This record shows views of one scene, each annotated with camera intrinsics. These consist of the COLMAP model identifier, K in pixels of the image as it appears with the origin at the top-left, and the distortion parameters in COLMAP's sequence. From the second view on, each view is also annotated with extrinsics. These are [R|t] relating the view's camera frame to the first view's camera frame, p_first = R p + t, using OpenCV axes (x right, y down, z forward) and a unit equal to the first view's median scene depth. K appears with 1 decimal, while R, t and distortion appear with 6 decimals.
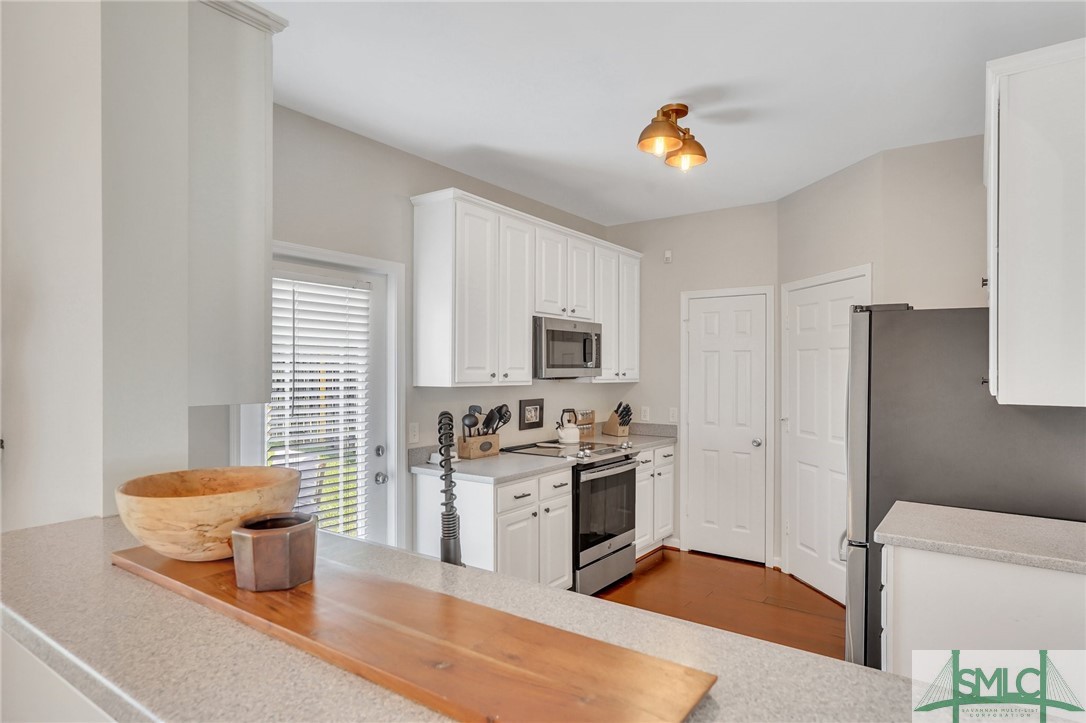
lens RADIAL K [[622.7, 0, 542.9], [0, 622.7, 366.5], [0, 0, 1]] dist [0.001478, -0.000079]
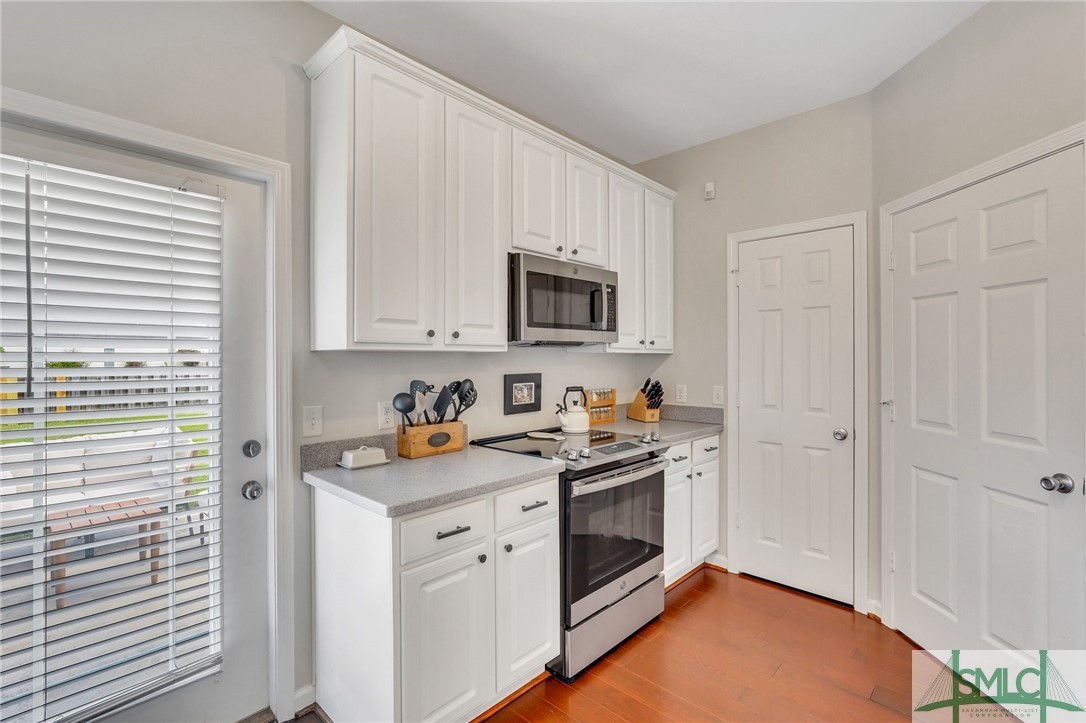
lens RADIAL K [[493.5, 0, 539.7], [0, 493.5, 356.2], [0, 0, 1]] dist [-0.011922, 0.000405]
pose [[0.990234, -0.006083, -0.139286, 0.086183], [0.006255, 0.999980, 0.000800, 0.031176], [0.139278, -0.001663, 0.990252, 0.415463]]
